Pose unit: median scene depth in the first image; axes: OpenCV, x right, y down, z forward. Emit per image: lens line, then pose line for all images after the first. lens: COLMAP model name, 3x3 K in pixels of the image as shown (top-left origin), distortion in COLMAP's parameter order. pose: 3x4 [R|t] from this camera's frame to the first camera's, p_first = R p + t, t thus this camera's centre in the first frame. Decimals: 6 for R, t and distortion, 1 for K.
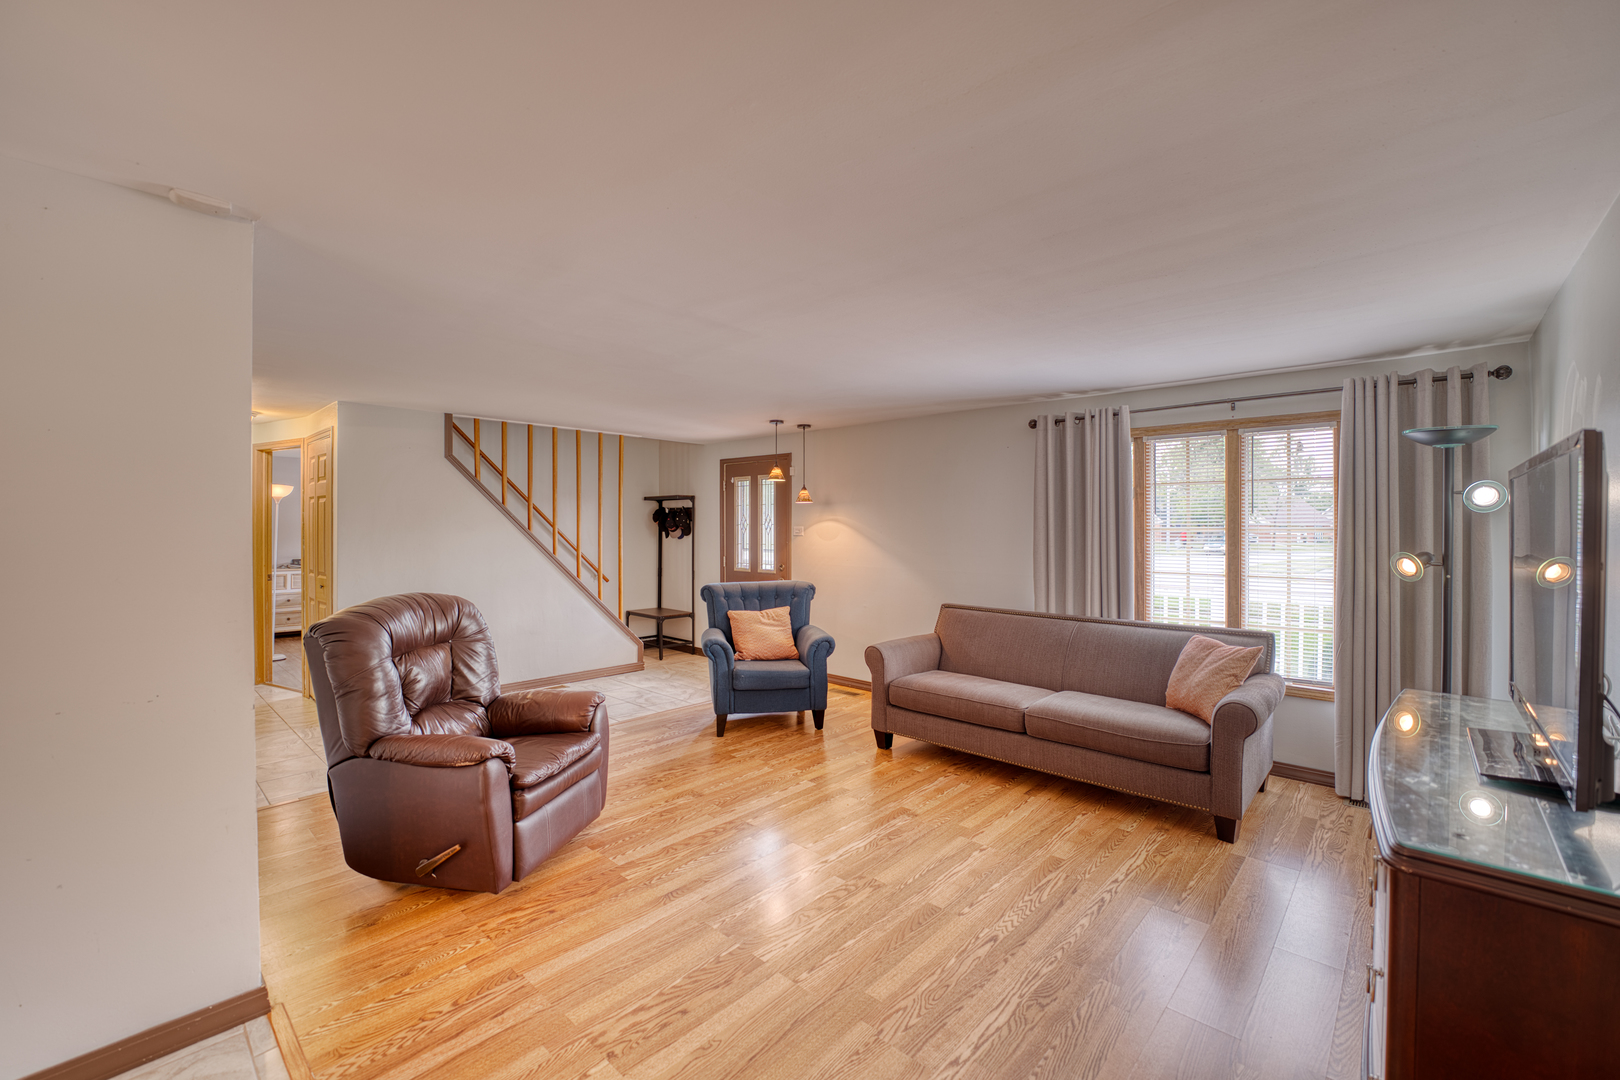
lens RADIAL K [[667.6, 0, 800.9], [0, 667.6, 531.6], [0, 0, 1]] dist [-0.025836, 0.002712]
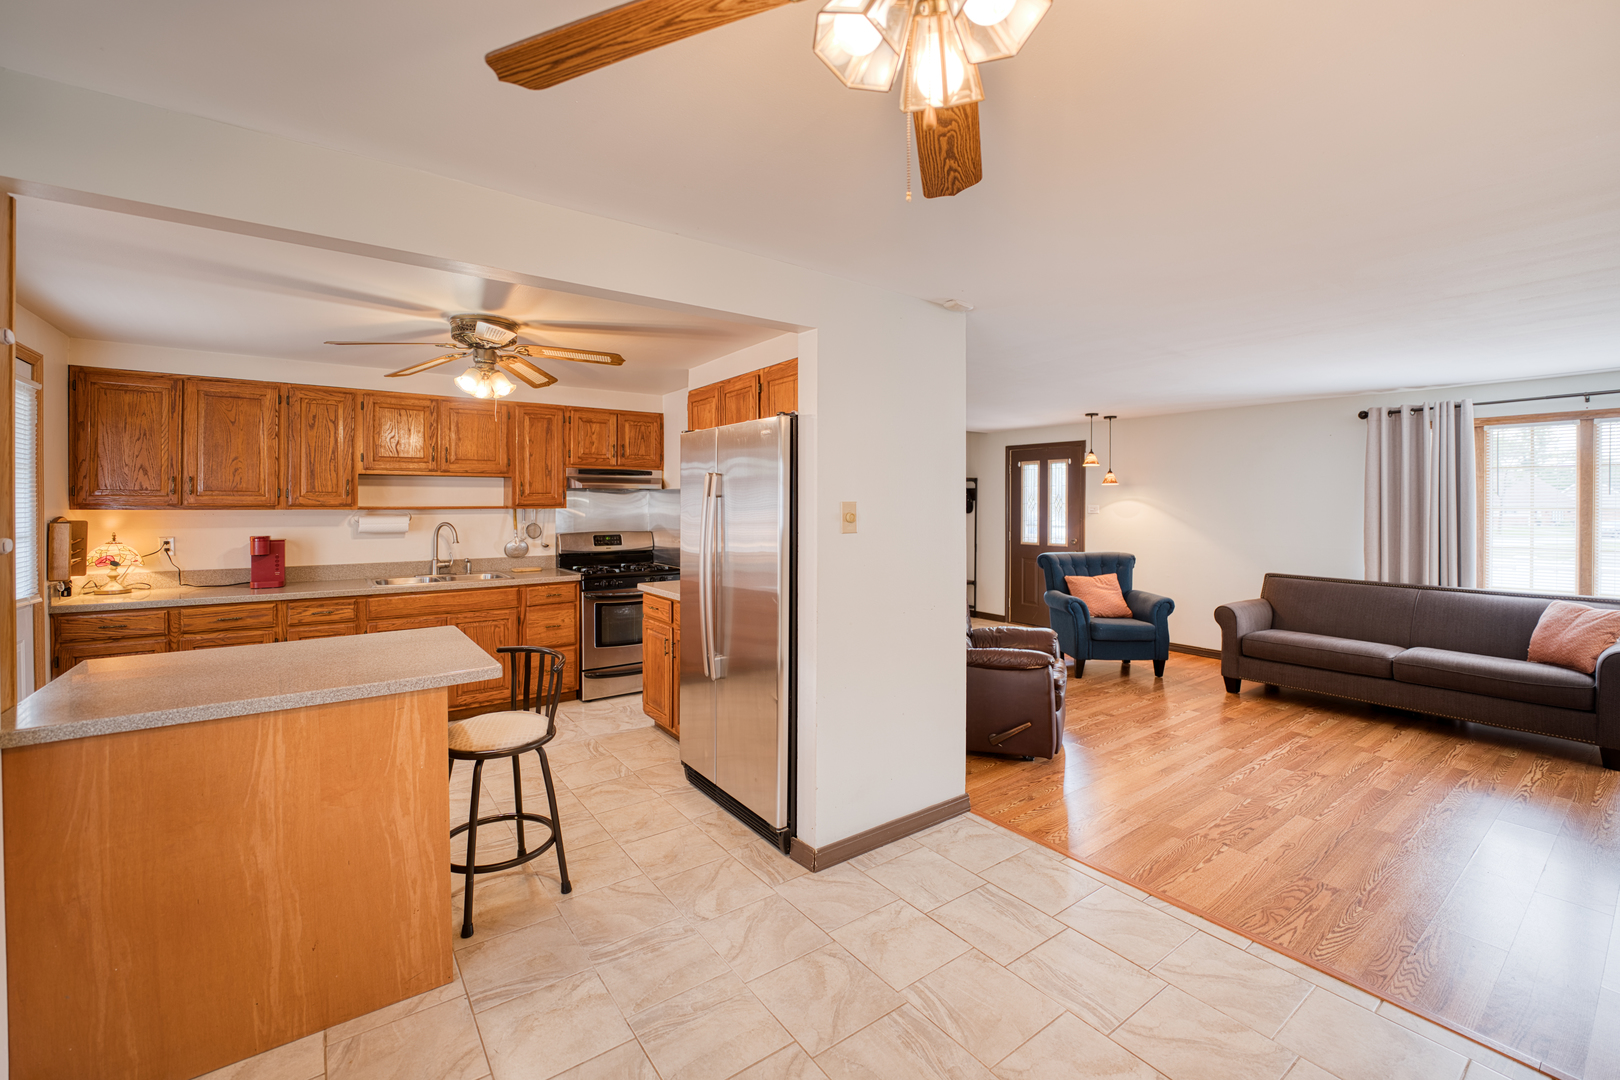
lens RADIAL K [[667.6, 0, 808.0], [0, 667.6, 507.1], [0, 0, 1]] dist [-0.025836, 0.002712]
pose [[0.982432, 0.002156, -0.186608, -0.458418], [-0.003093, 0.999984, -0.004729, 0.004544], [0.186595, 0.005223, 0.982423, -0.338561]]
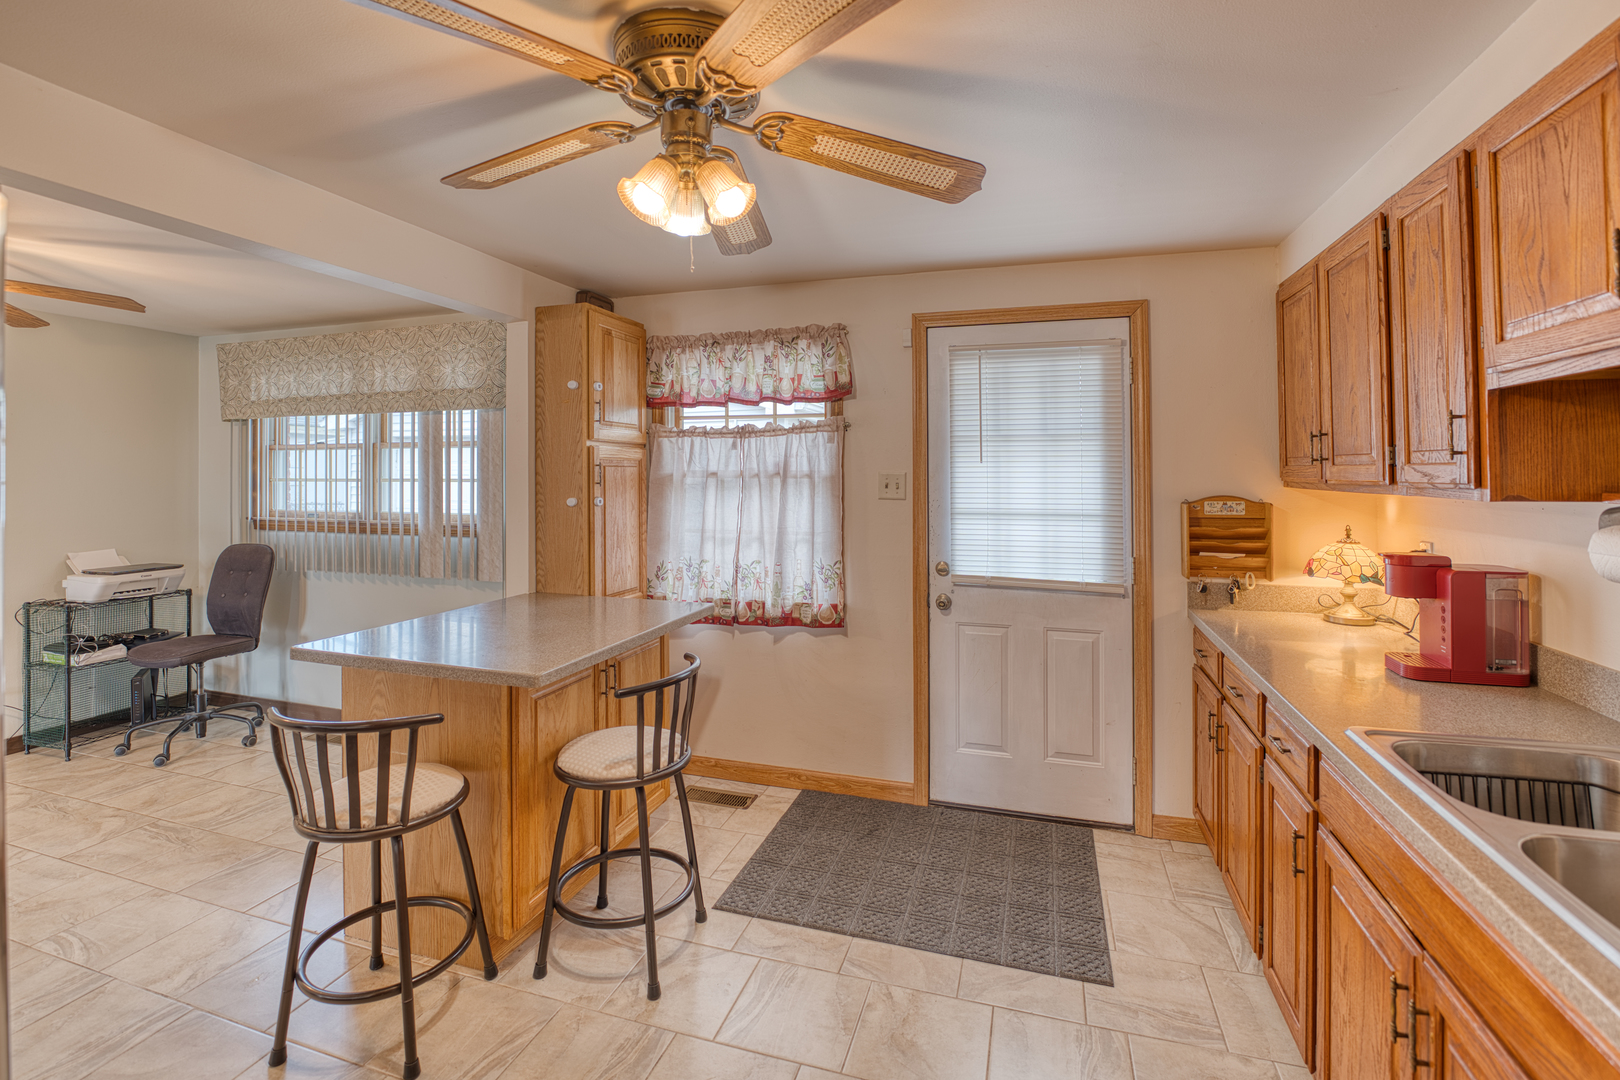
lens RADIAL K [[721.2, 0, 816.2], [0, 721.2, 468.9], [0, 0, 1]] dist [-0.014593, 0.000421]
pose [[-0.900559, -0.001891, -0.434729, -0.927732], [-0.003150, 0.999993, 0.002174, -0.011141], [0.434722, 0.003327, -0.900559, 0.821500]]
